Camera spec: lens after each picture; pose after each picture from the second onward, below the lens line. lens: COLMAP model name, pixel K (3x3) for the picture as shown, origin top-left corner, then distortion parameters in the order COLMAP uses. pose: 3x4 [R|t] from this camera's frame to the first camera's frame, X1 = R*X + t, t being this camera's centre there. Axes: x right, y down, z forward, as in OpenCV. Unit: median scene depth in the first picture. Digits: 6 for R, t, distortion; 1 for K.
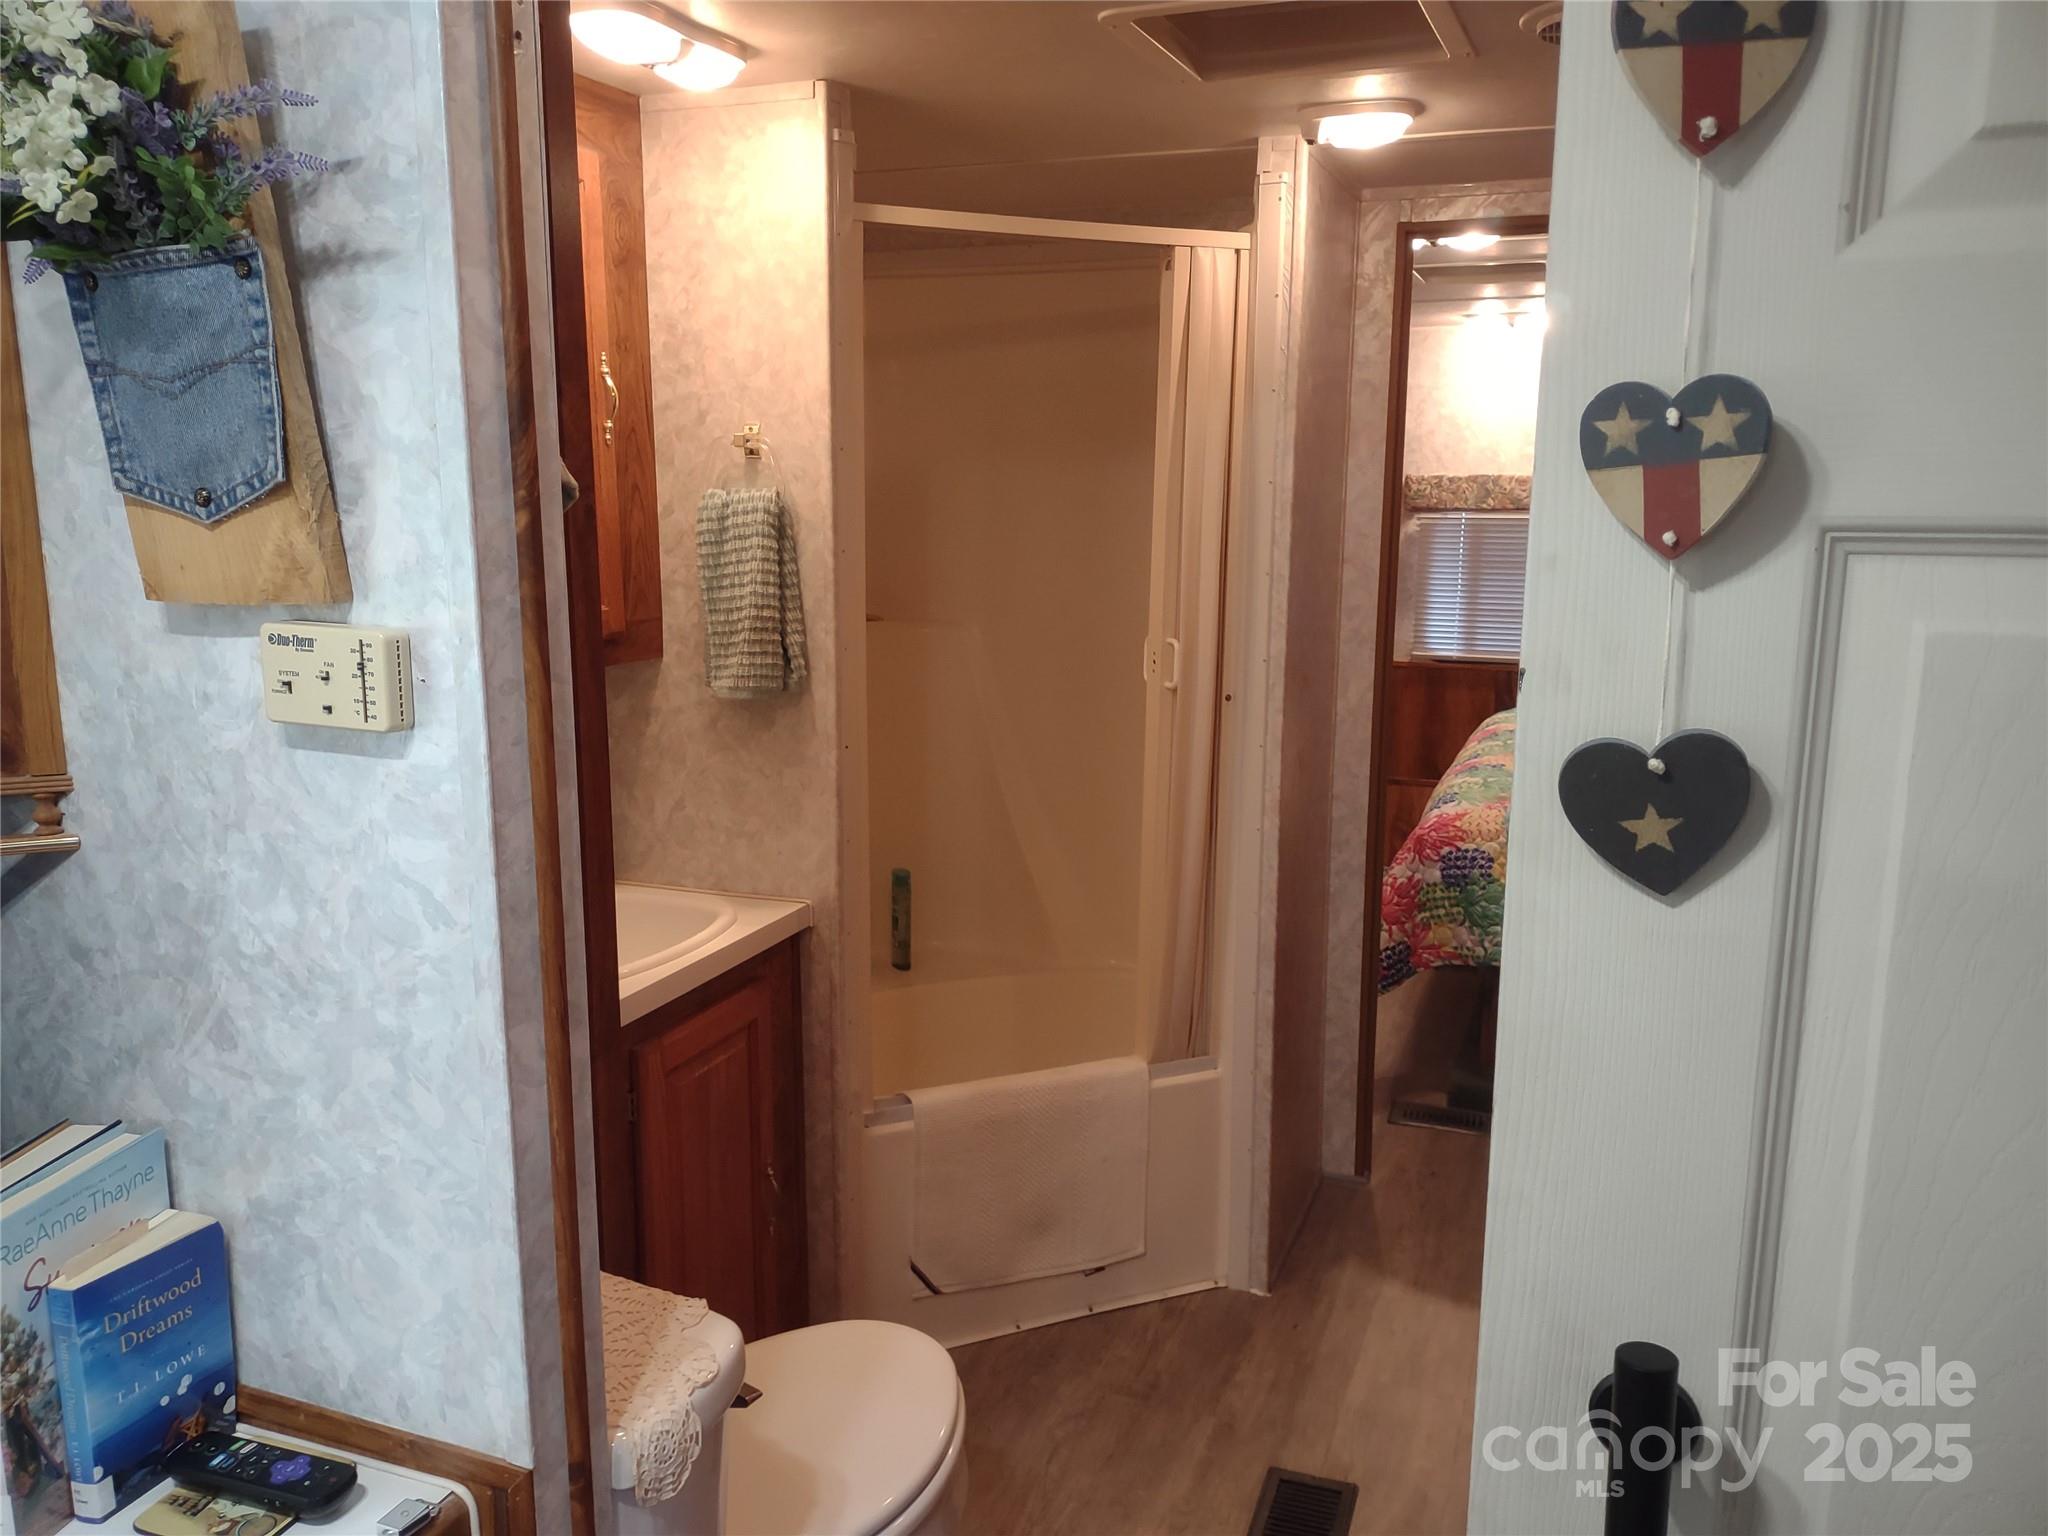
lens RADIAL K [[1557.5, 0, 1030.3], [0, 1557.5, 772.3], [0, 0, 1]] dist [0.037279, -0.054720]
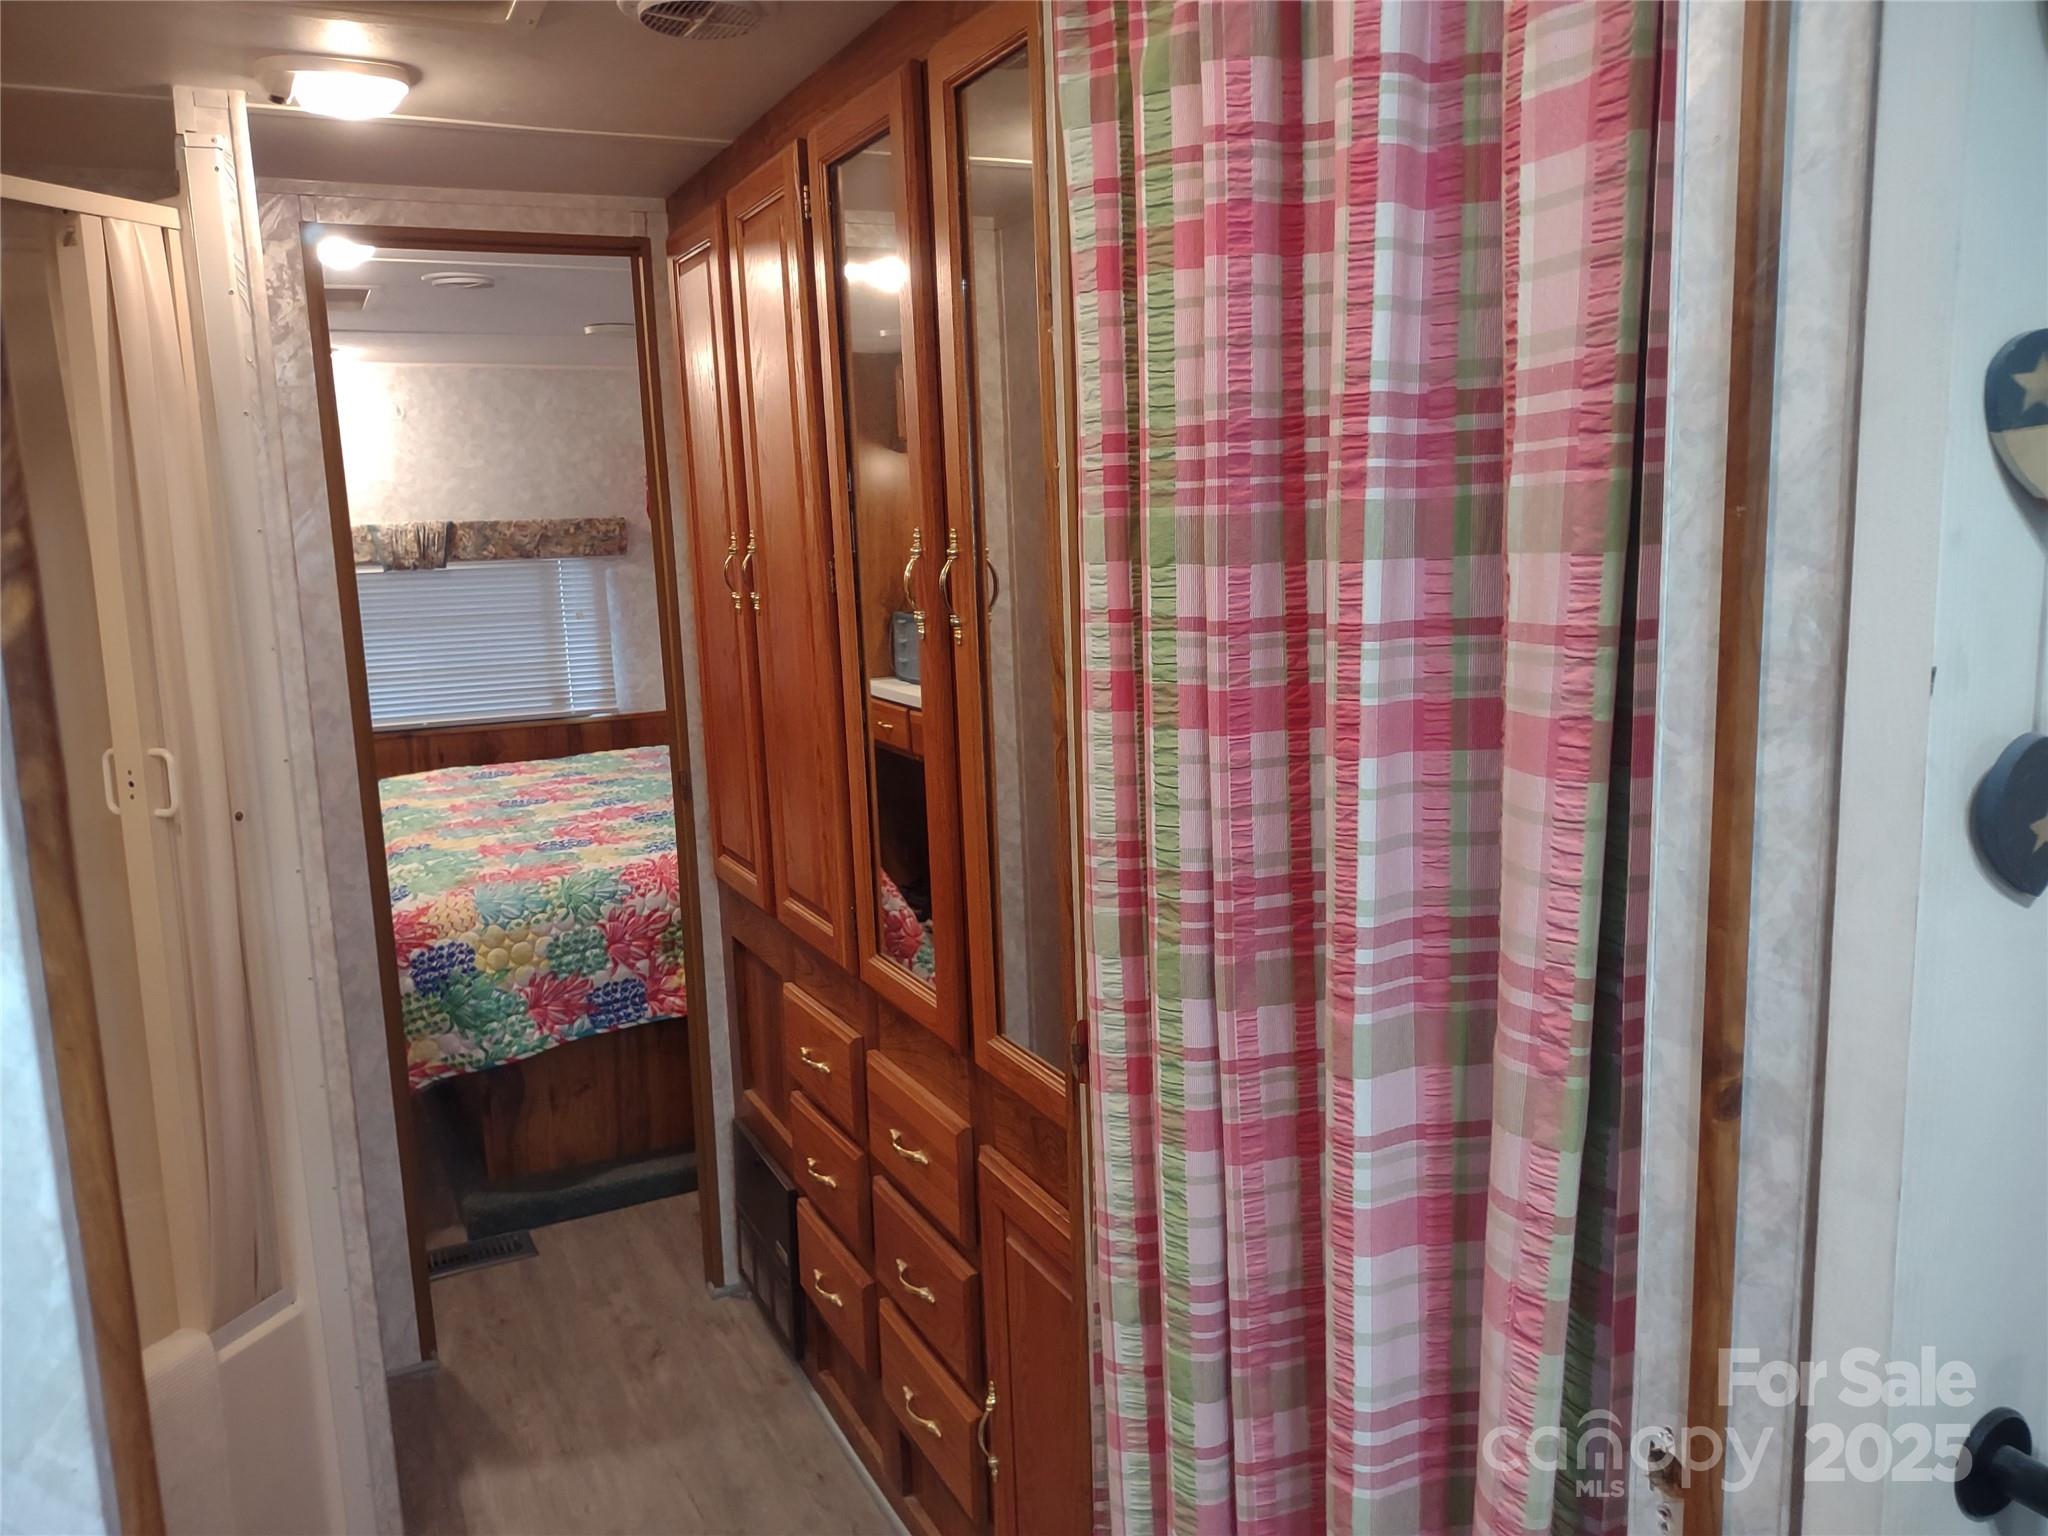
lens RADIAL K [[1557.5, 0, 1038.0], [0, 1557.5, 752.9], [0, 0, 1]] dist [0.037279, -0.054720]
pose [[0.670943, -0.140391, 0.728097, -0.393962], [0.174255, 0.984267, 0.029208, -0.081042], [-0.720743, 0.107278, 0.684851, 0.484570]]
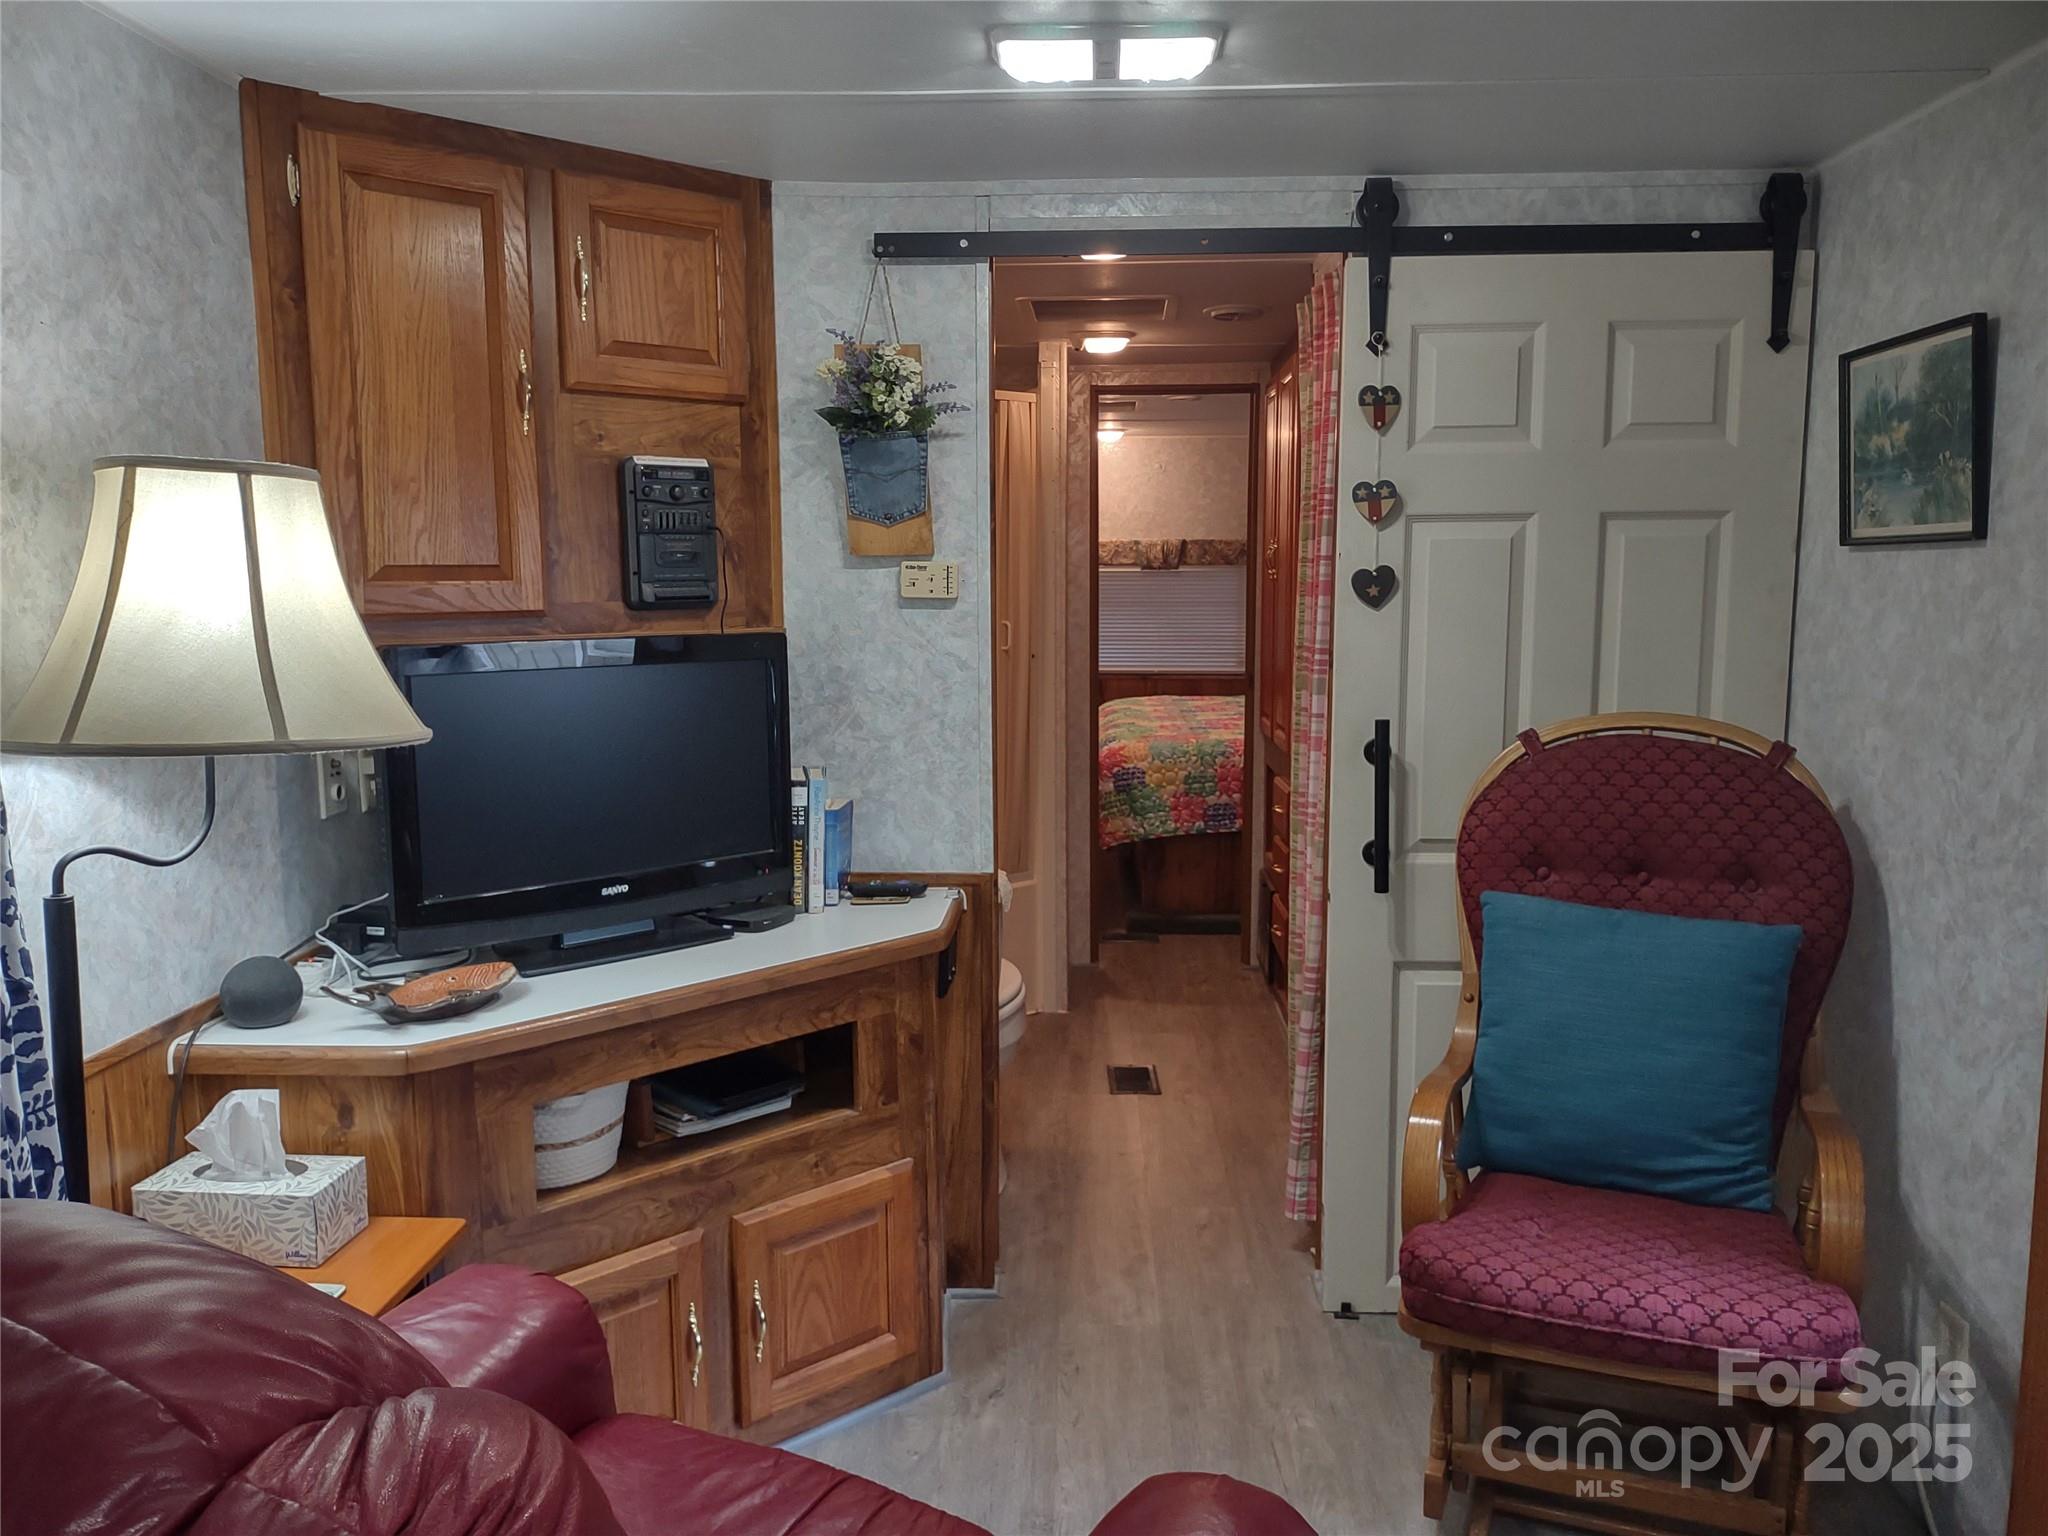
lens RADIAL K [[1557.5, 0, 1027.3], [0, 1557.5, 775.8], [0, 0, 1]] dist [0.037279, -0.054720]
pose [[0.945275, -0.051314, 0.322213, -1.083733], [0.067758, 0.996899, -0.040020, 0.374959], [-0.319160, 0.059663, 0.945821, -1.529602]]
